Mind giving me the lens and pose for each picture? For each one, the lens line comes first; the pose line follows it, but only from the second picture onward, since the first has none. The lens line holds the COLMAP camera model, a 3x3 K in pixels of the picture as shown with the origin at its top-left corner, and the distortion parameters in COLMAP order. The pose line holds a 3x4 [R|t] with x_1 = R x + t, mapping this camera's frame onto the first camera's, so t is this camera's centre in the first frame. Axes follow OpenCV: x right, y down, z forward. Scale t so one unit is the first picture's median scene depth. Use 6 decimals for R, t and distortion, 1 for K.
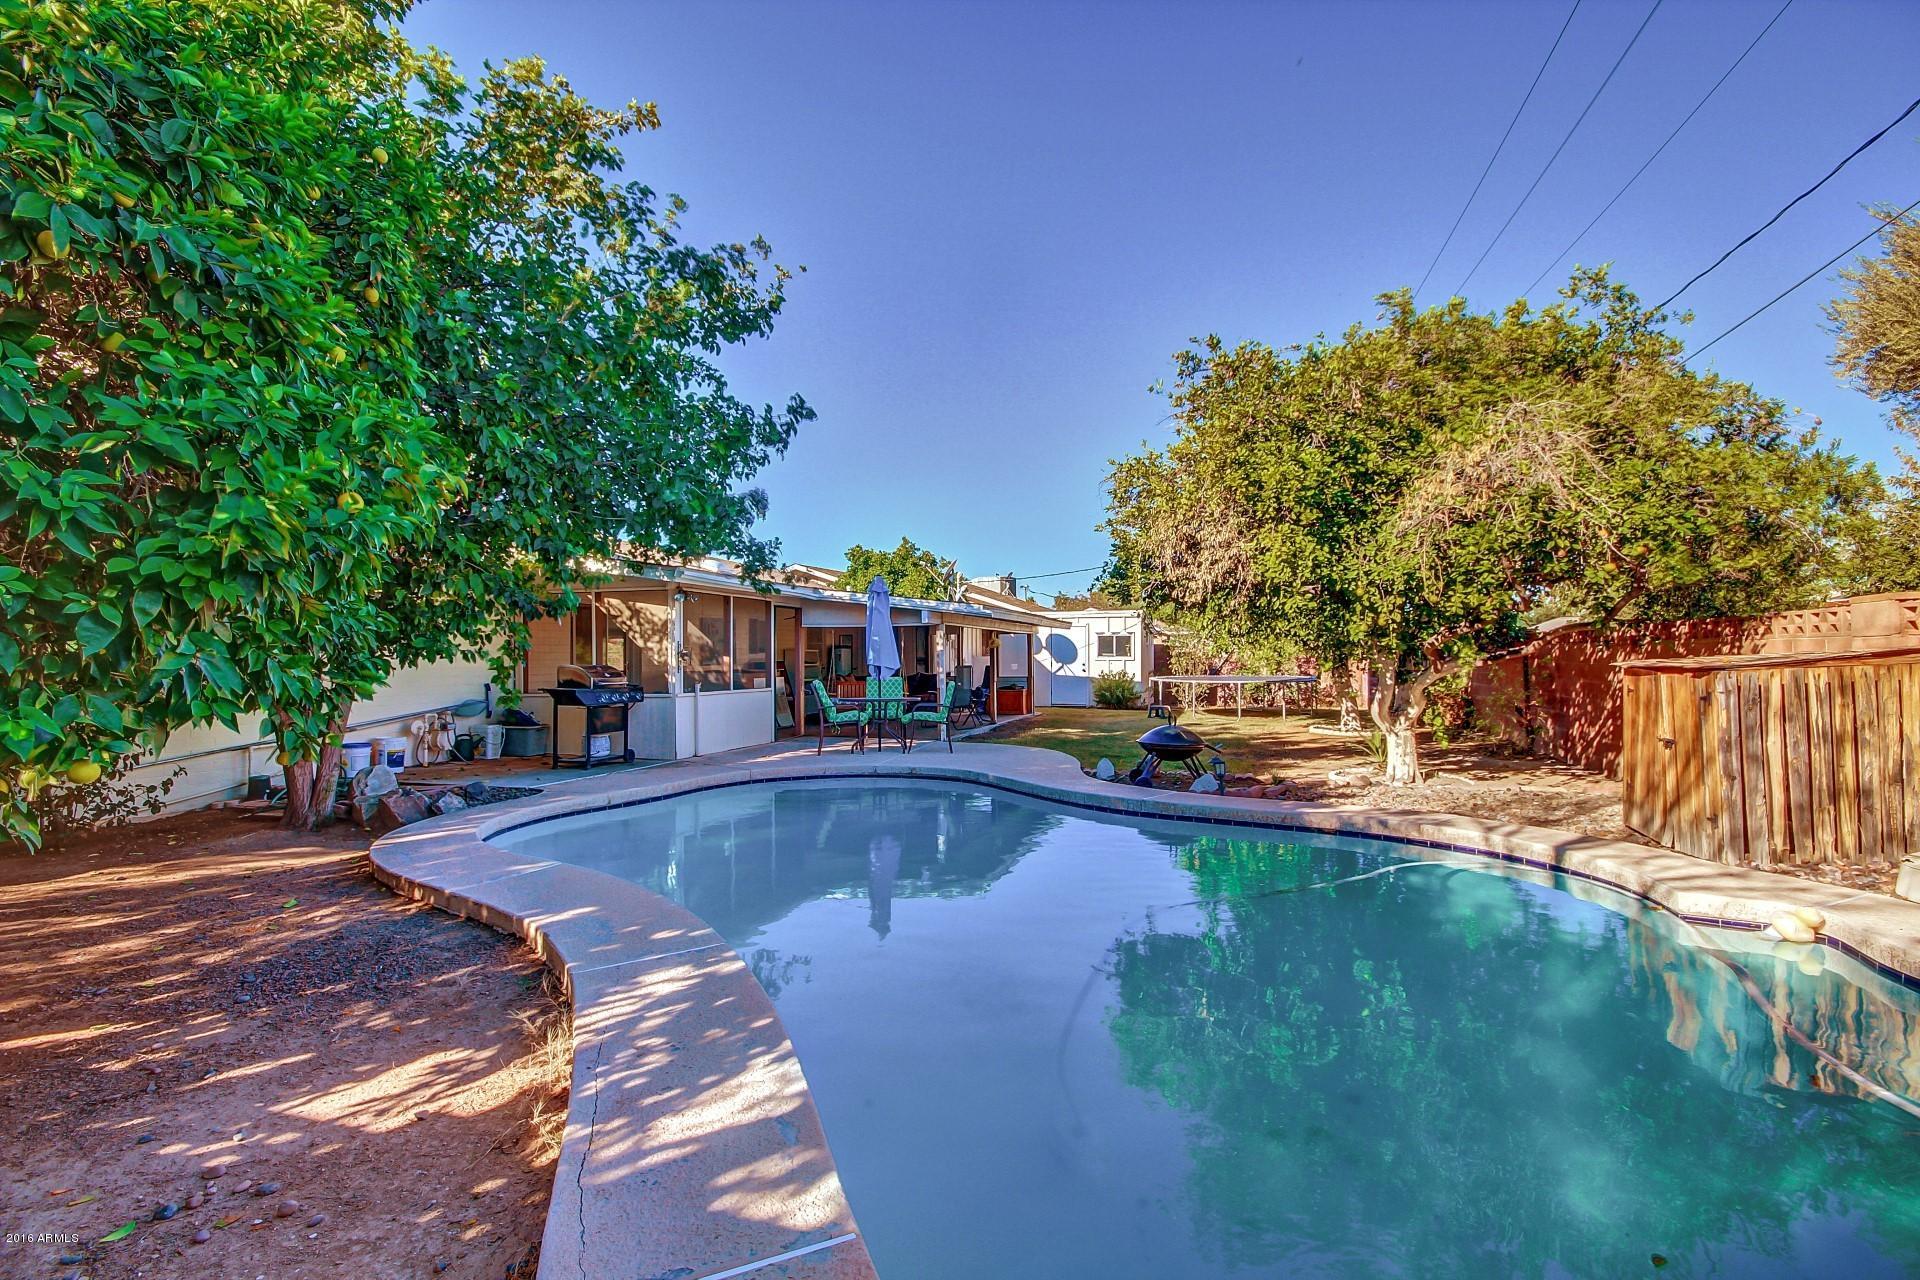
lens RADIAL K [[884.8, 0, 963.6], [0, 884.8, 642.7], [0, 0, 1]] dist [0.009844, -0.013731]
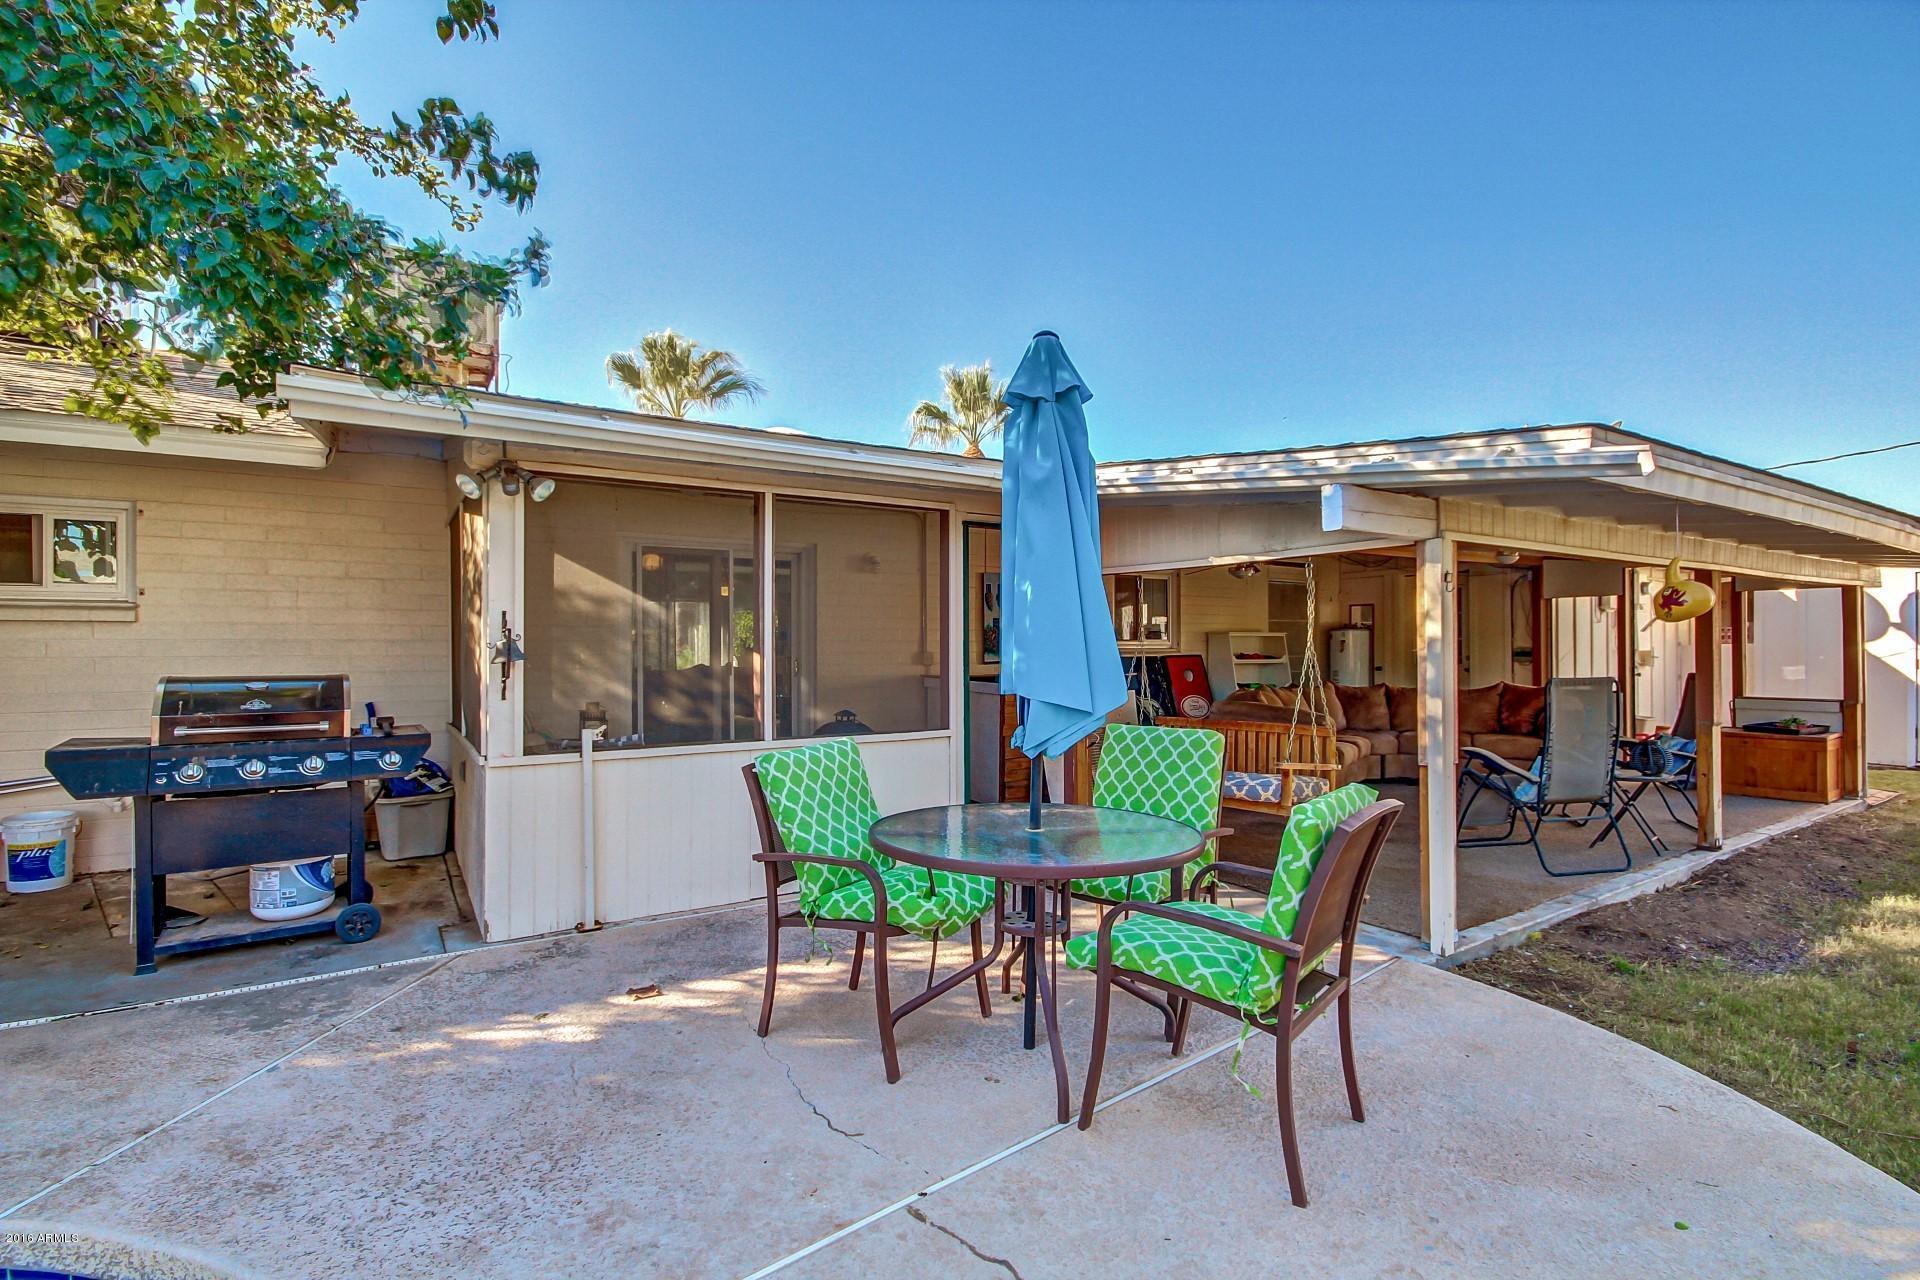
lens RADIAL K [[884.8, 0, 963.6], [0, 884.8, 642.7], [0, 0, 1]] dist [0.009844, -0.013731]
pose [[0.761554, 0.001359, -0.648099, 0.032363], [0.011191, 0.999821, 0.015246, 0.004324], [0.648004, -0.018864, 0.761403, 0.508176]]
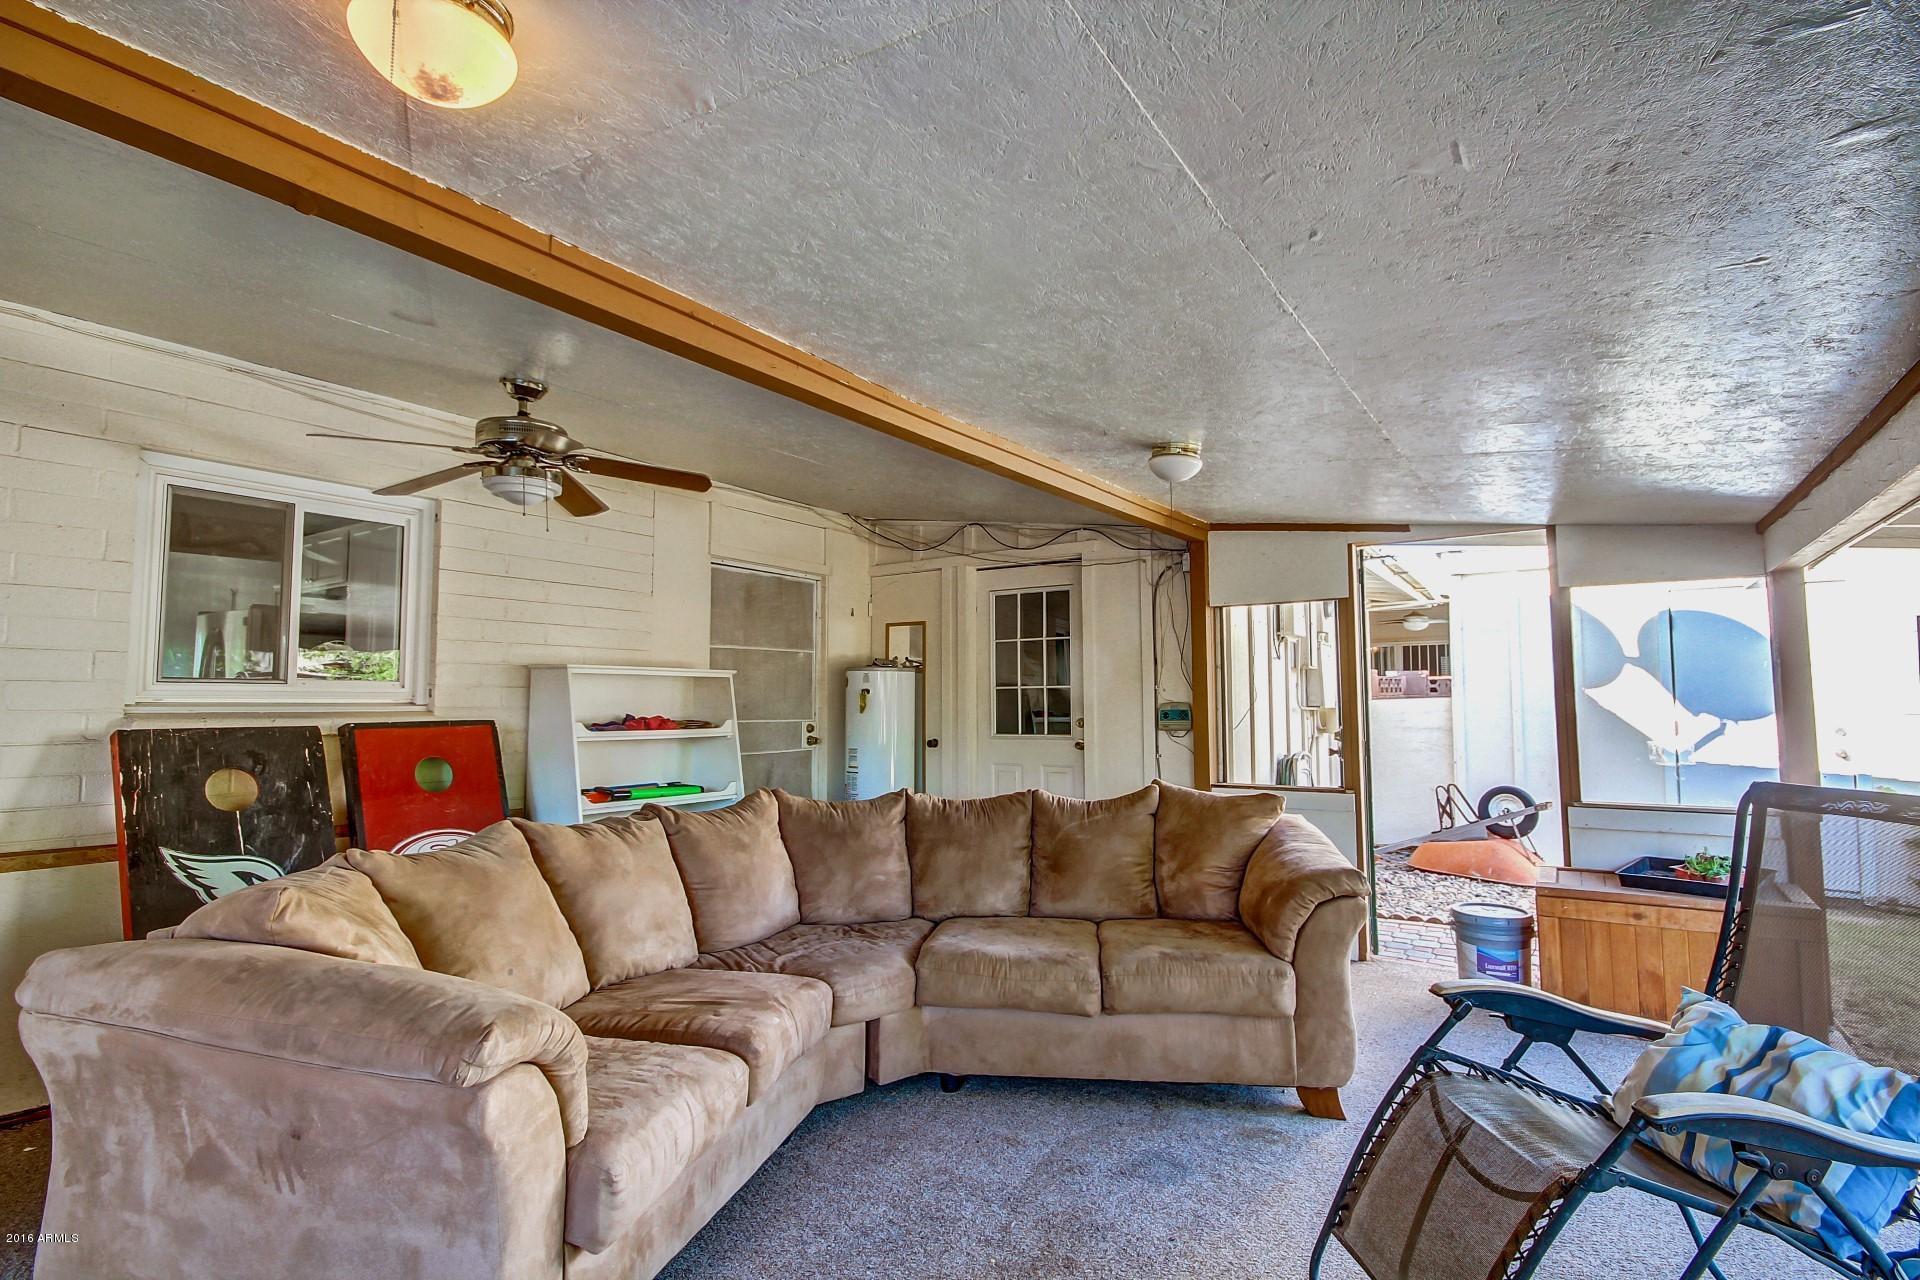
lens RADIAL K [[884.8, 0, 963.6], [0, 884.8, 642.7], [0, 0, 1]] dist [0.009844, -0.013731]
pose [[0.953219, -0.017412, -0.301779, -0.033366], [0.003134, 0.998855, -0.047733, 0.013095], [0.302265, 0.044554, 0.952182, 0.836390]]
